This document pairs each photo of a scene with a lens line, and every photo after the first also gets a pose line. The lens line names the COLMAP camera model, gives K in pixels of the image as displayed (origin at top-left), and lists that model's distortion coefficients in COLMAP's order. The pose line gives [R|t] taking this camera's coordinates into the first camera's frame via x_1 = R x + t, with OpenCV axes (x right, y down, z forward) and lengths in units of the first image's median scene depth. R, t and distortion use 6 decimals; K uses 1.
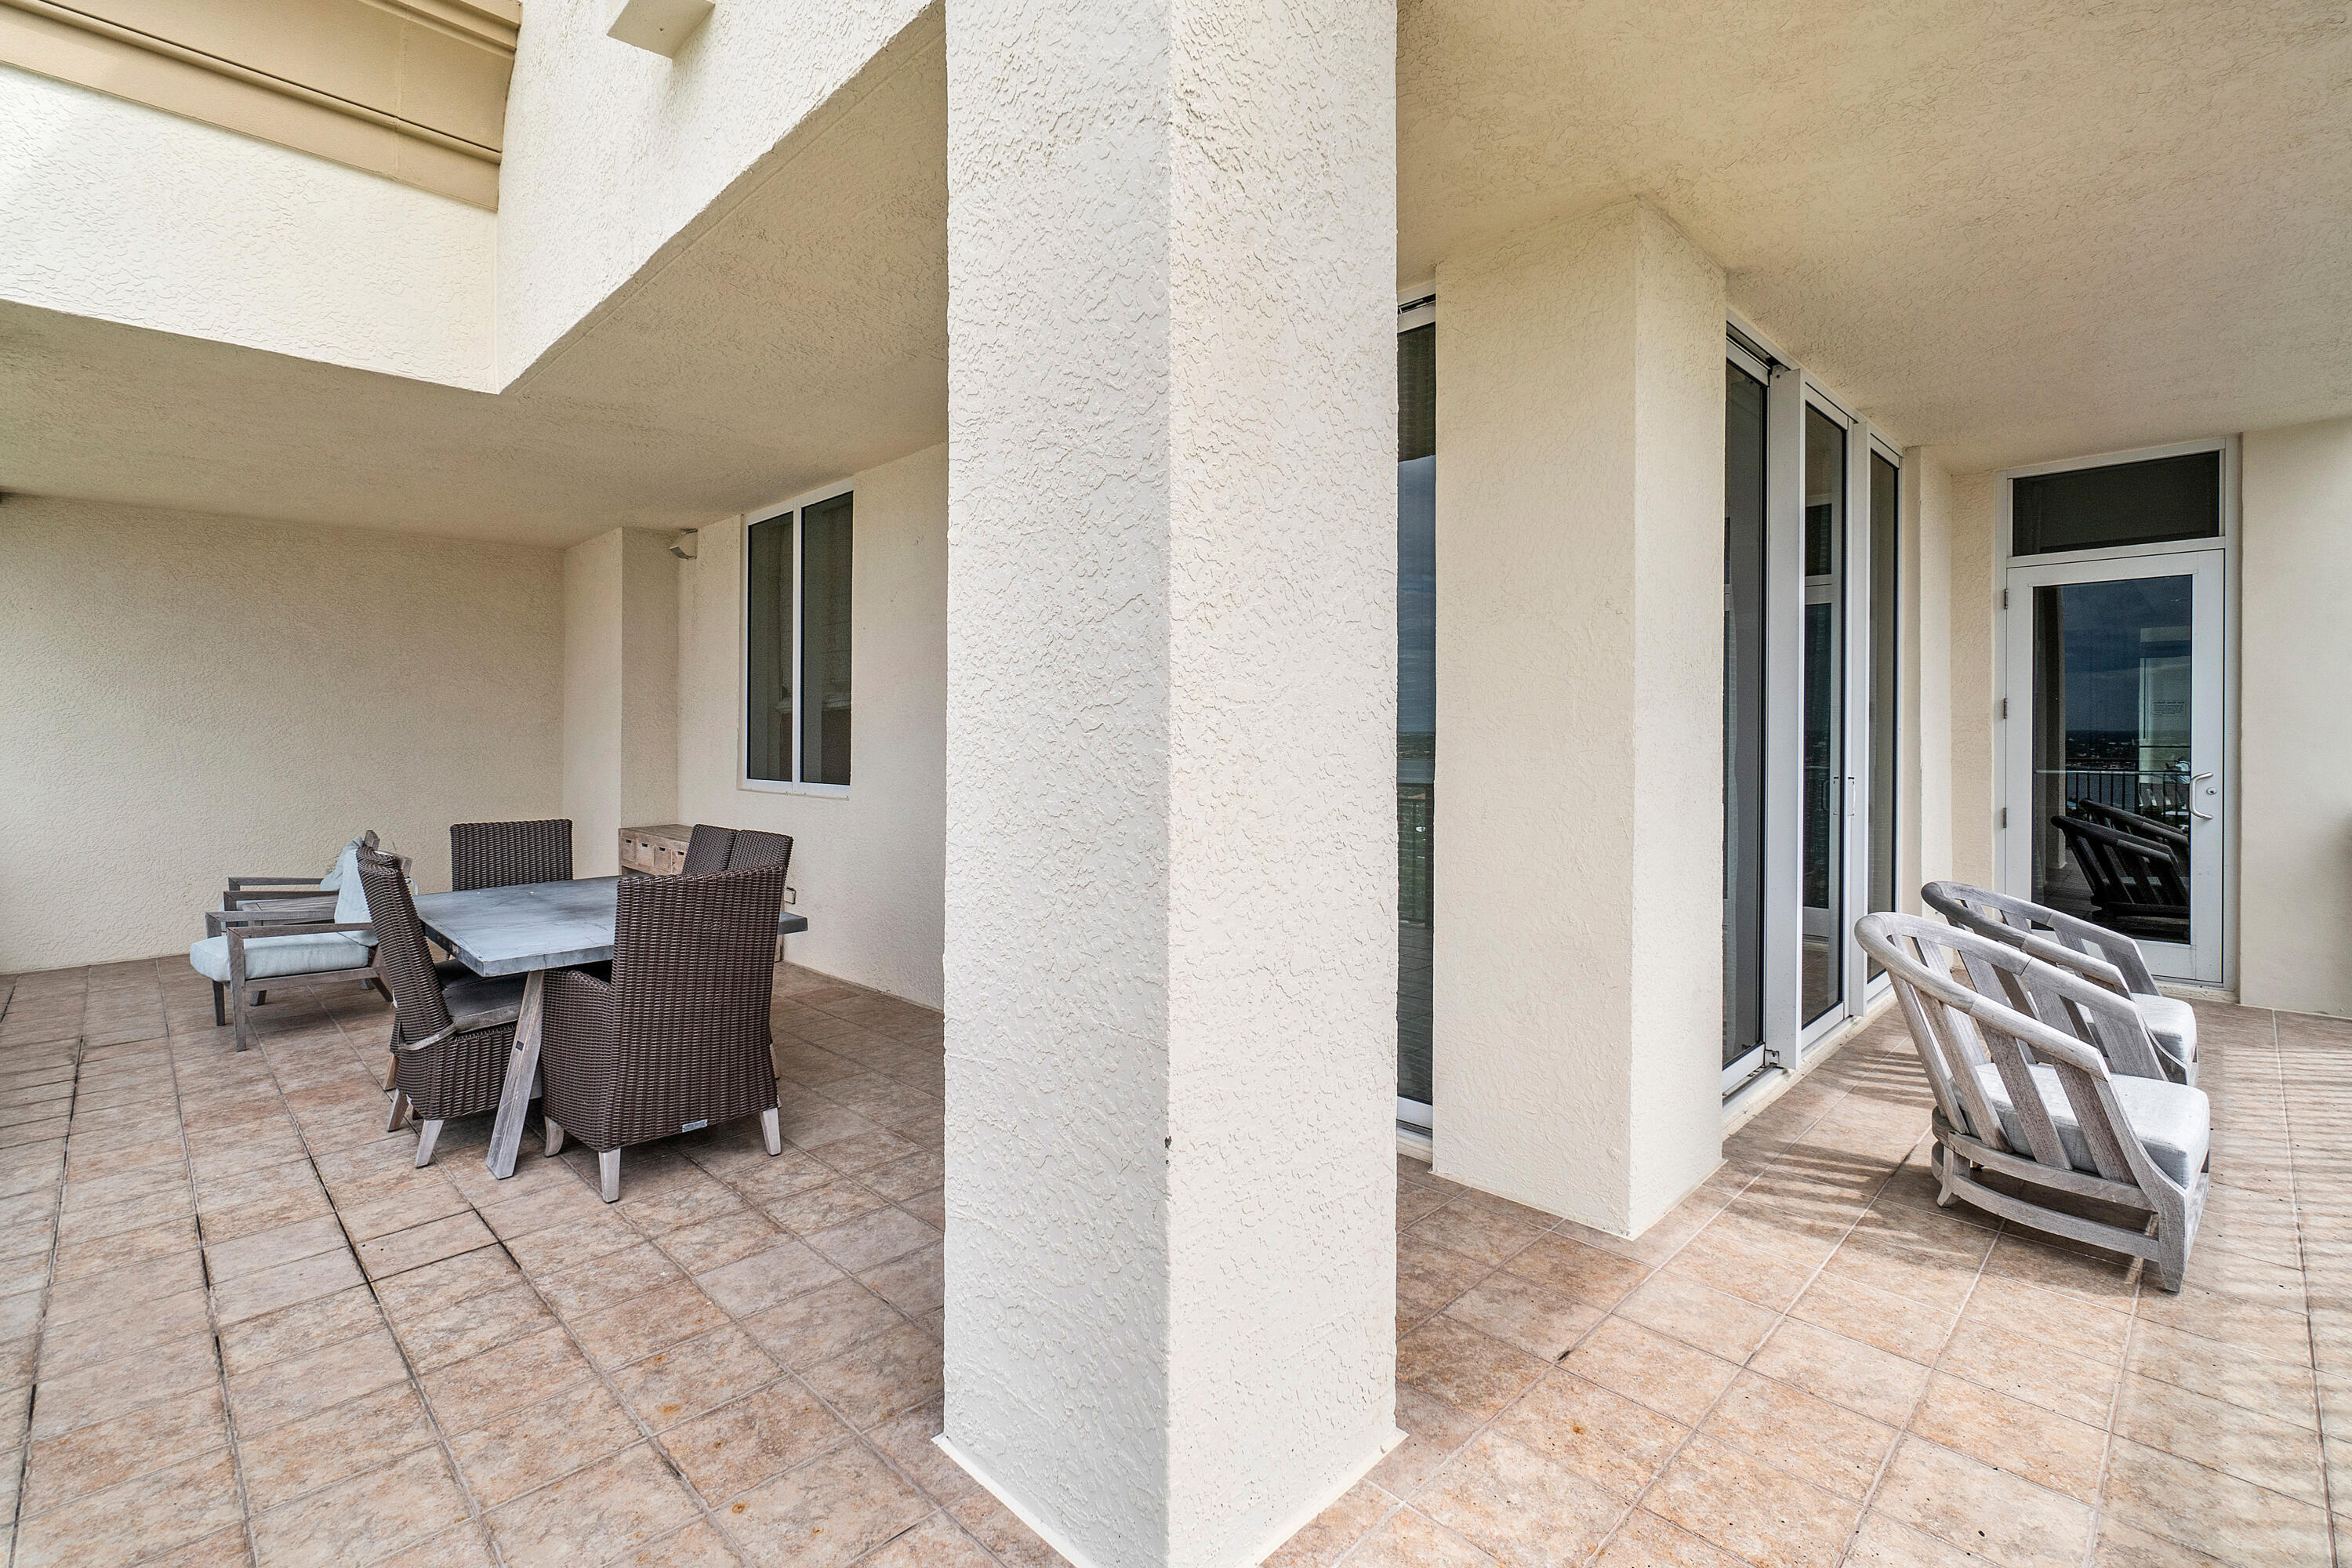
lens RADIAL K [[1005.9, 0, 1188.5], [0, 1005.9, 733.3], [0, 0, 1]] dist [-0.000389, 0.000067]
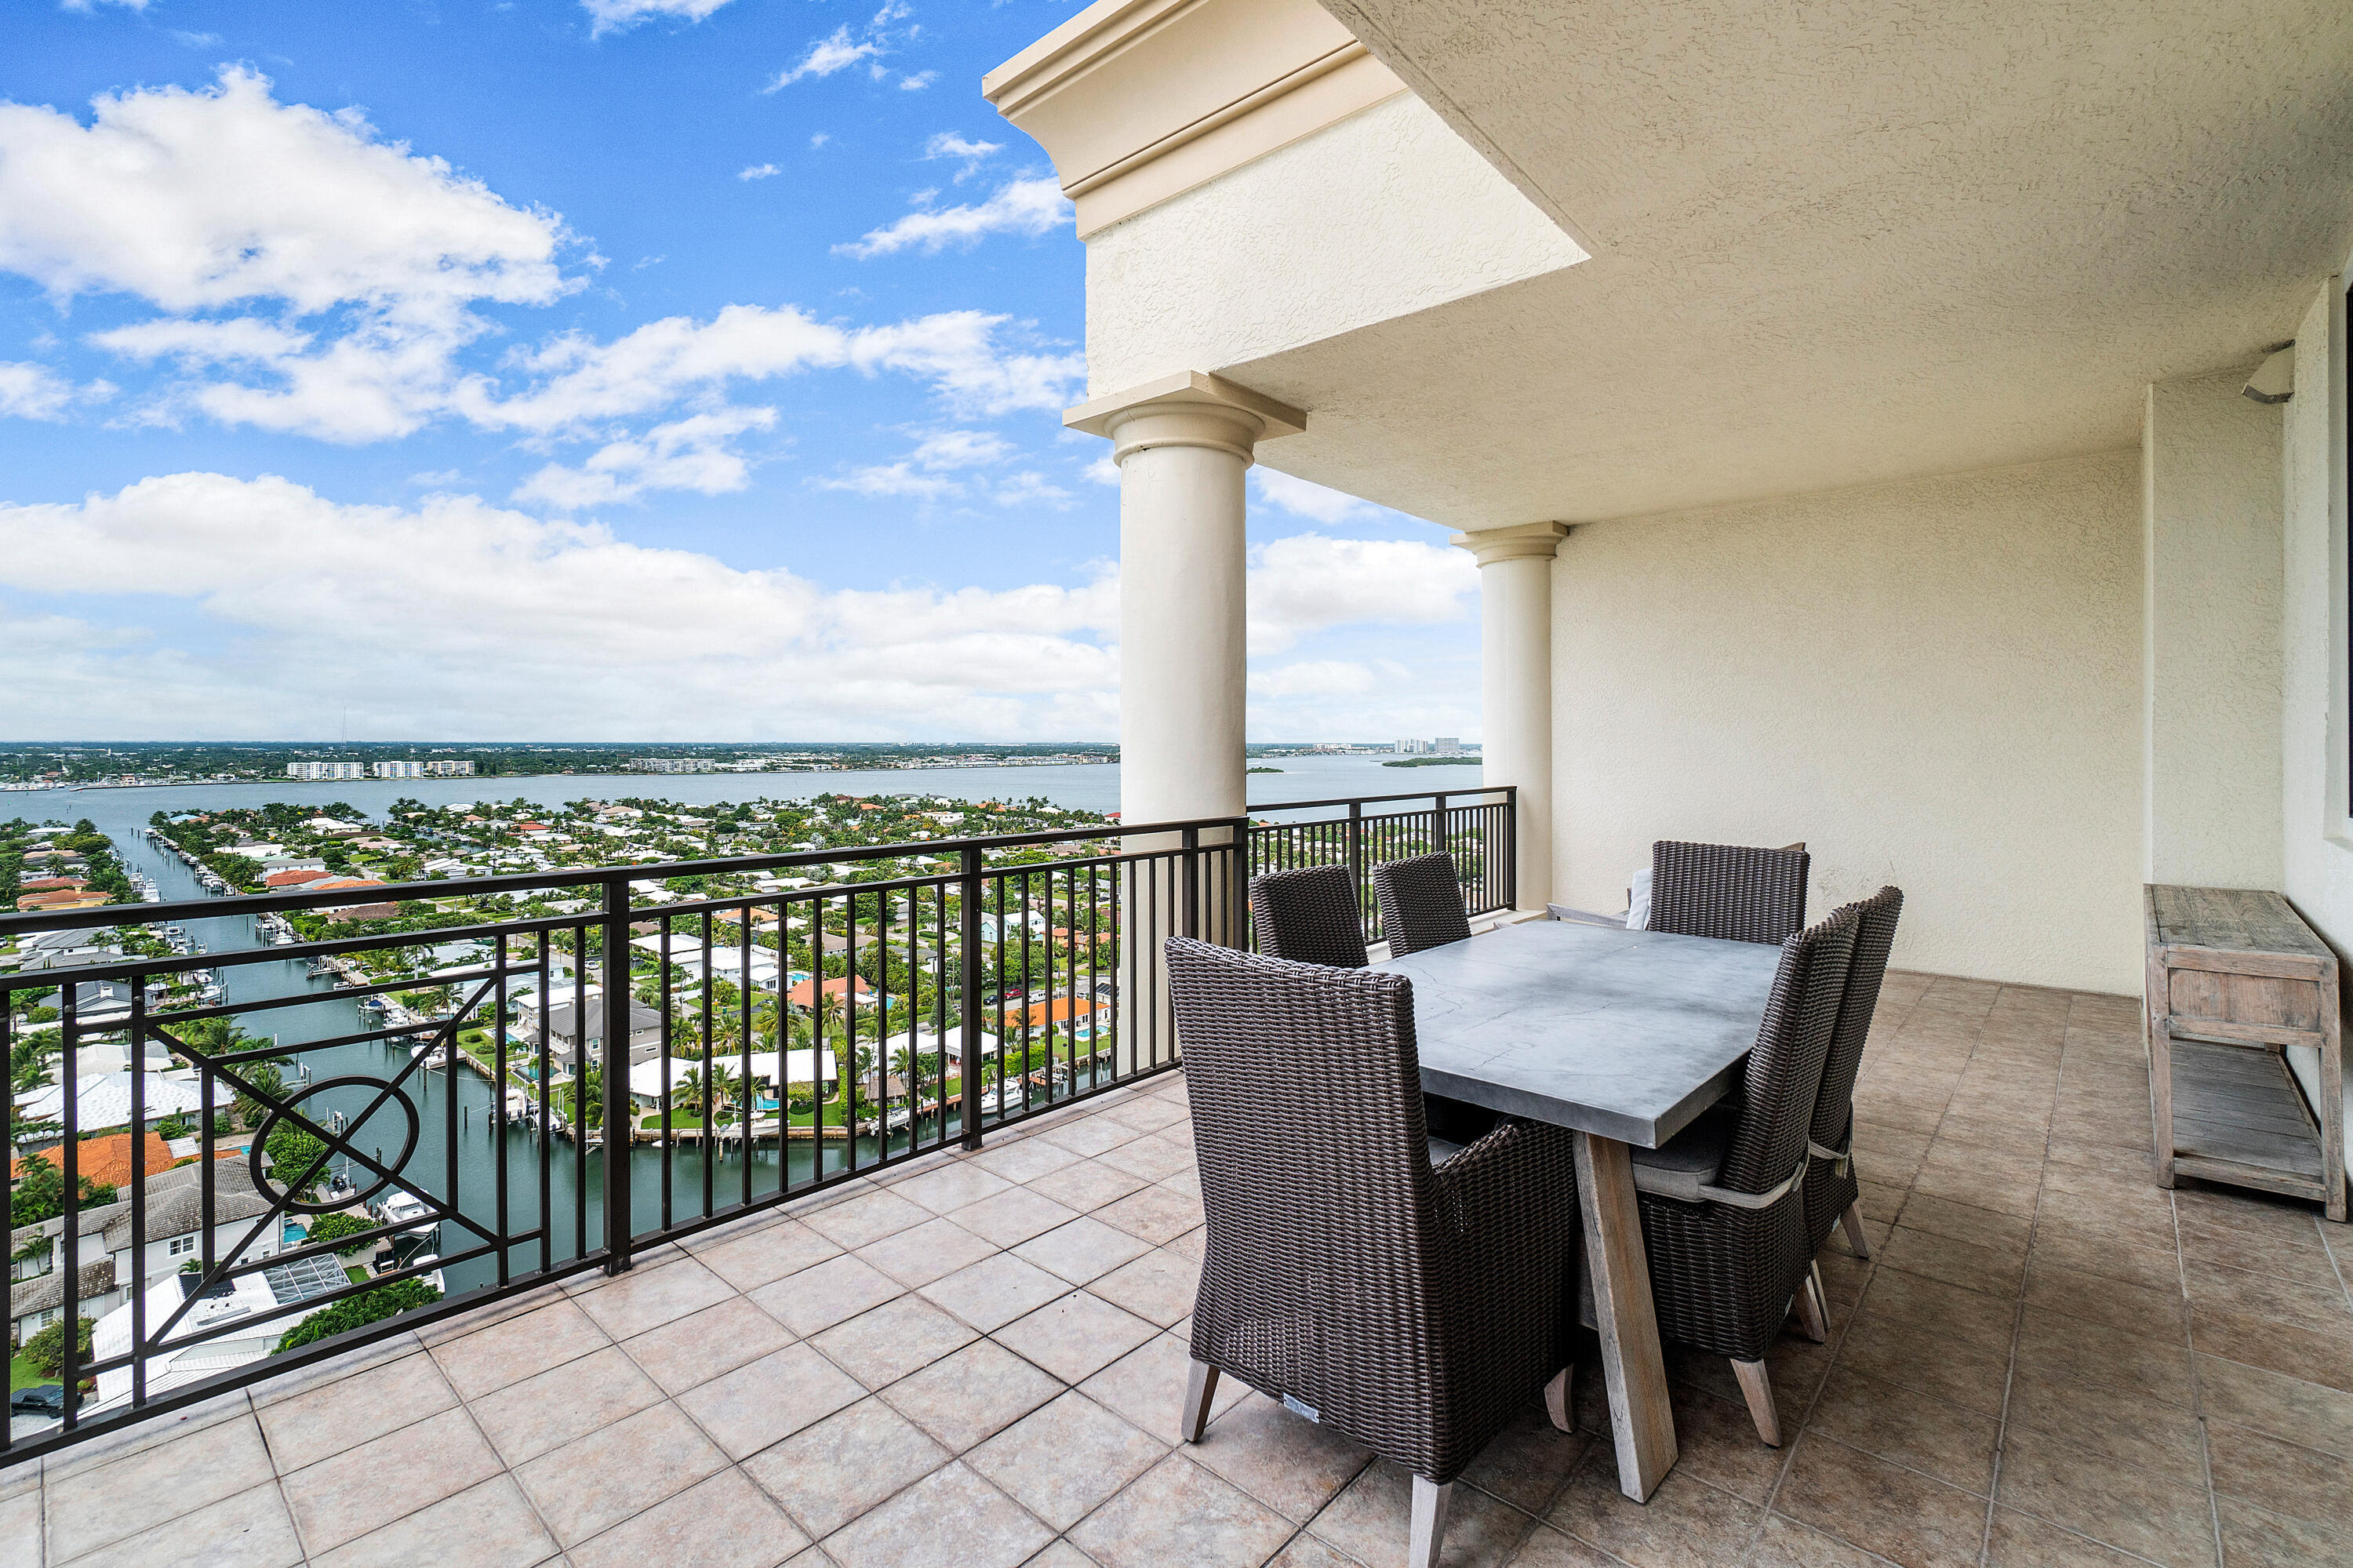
lens RADIAL K [[1055.8, 0, 1209.4], [0, 1055.8, 788.4], [0, 0, 1]] dist [-0.001405, -0.000026]
pose [[0.041341, 0.049228, -0.997932, 0.049202], [-0.007875, 0.998771, 0.048943, 0.012170], [0.999114, 0.005835, 0.041678, 0.640759]]
